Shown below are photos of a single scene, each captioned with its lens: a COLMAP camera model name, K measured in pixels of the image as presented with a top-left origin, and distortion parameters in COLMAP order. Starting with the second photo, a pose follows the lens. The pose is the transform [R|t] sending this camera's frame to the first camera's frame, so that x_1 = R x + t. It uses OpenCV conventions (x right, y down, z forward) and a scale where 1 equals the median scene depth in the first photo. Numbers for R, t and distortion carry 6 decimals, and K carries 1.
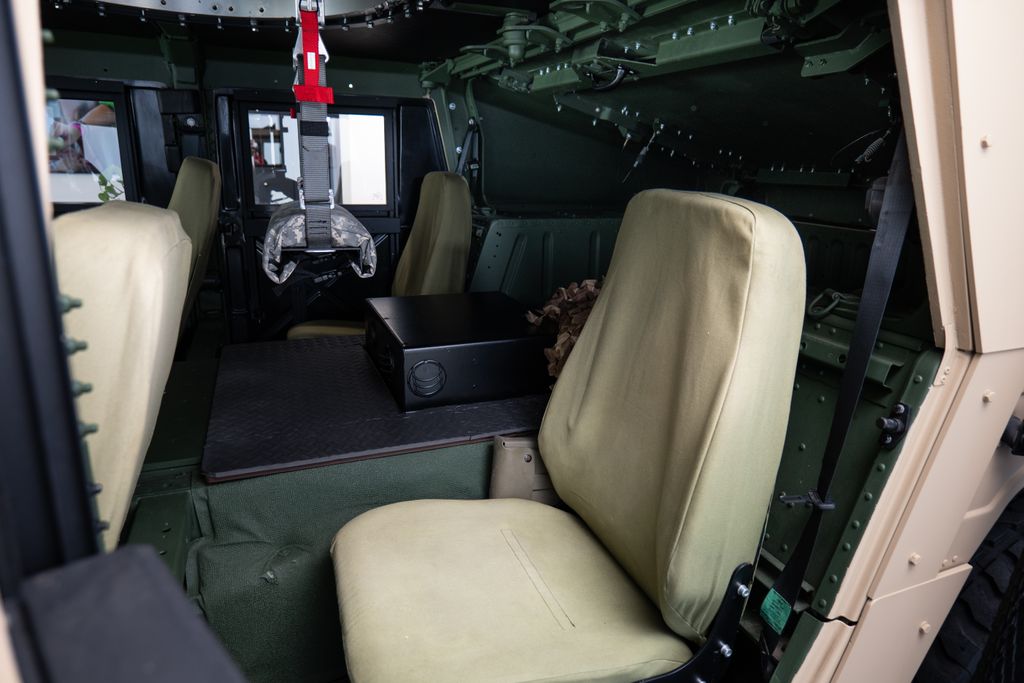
lens RADIAL K [[623.4, 0, 510.0], [0, 623.4, 307.7], [0, 0, 1]] dist [0.005356, 0.001382]
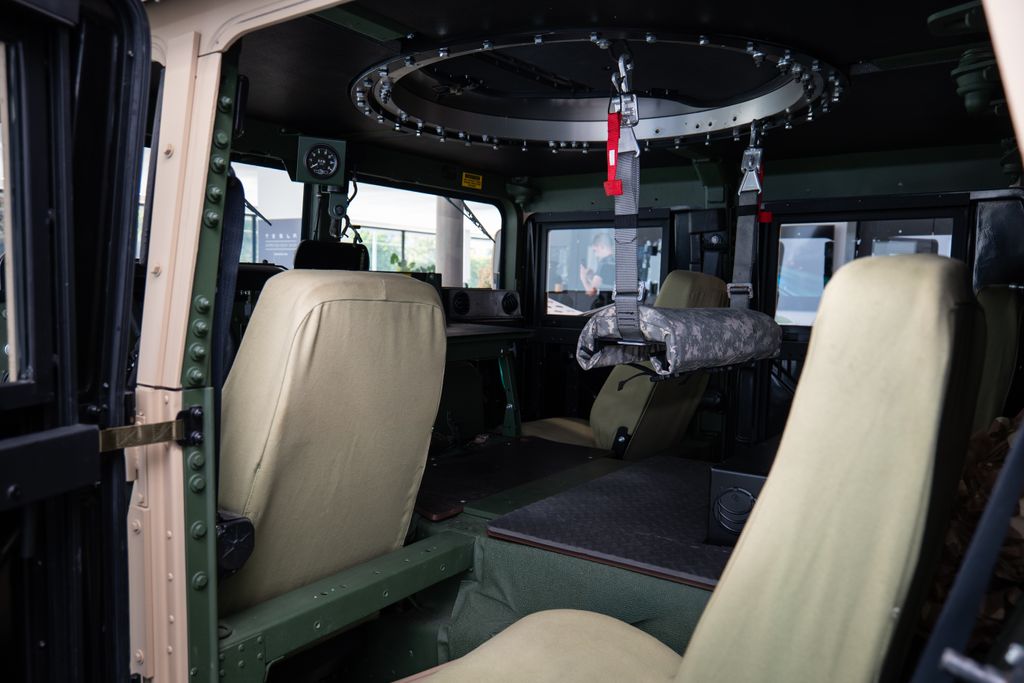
lens RADIAL K [[750.9, 0, 512.0], [0, 750.9, 341.5], [0, 0, 1]] dist [0.036498, -0.000102]
pose [[0.546038, 0.047095, -0.836436, 0.574146], [-0.201126, 0.976588, -0.076312, 0.033500], [0.813259, 0.209898, 0.542726, 0.203088]]
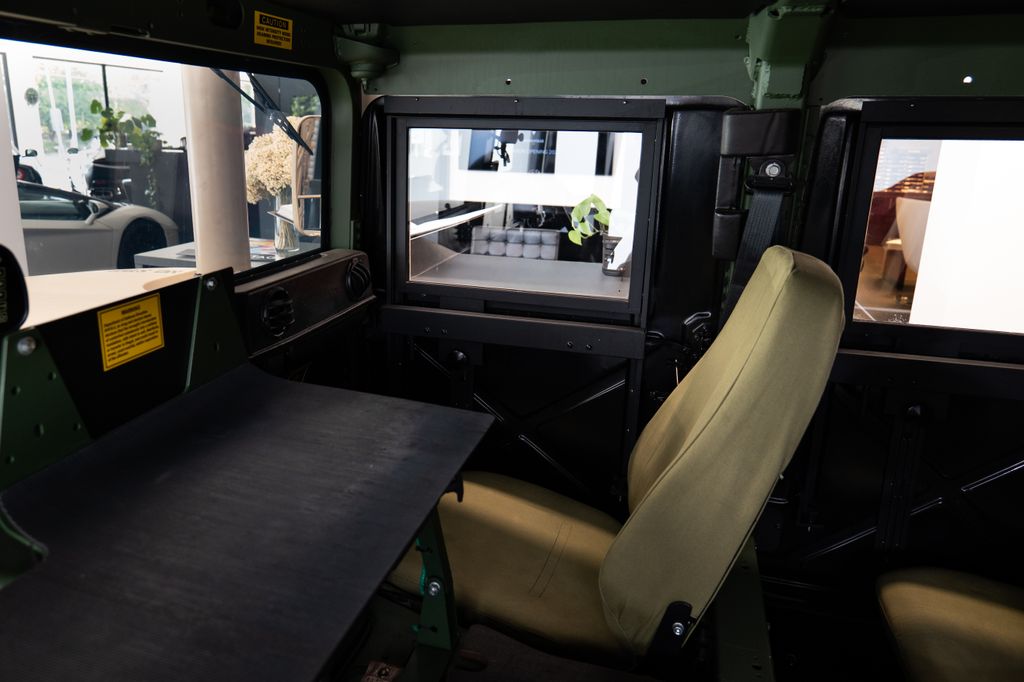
lens RADIAL K [[701.5, 0, 451.3], [0, 701.5, 310.9], [0, 0, 1]] dist [0.005520, 0.002709]
pose [[0.767109, 0.152117, -0.623221, -0.583755], [-0.147478, 0.987277, 0.059448, -0.308704], [0.624334, 0.046308, 0.779783, 0.664318]]
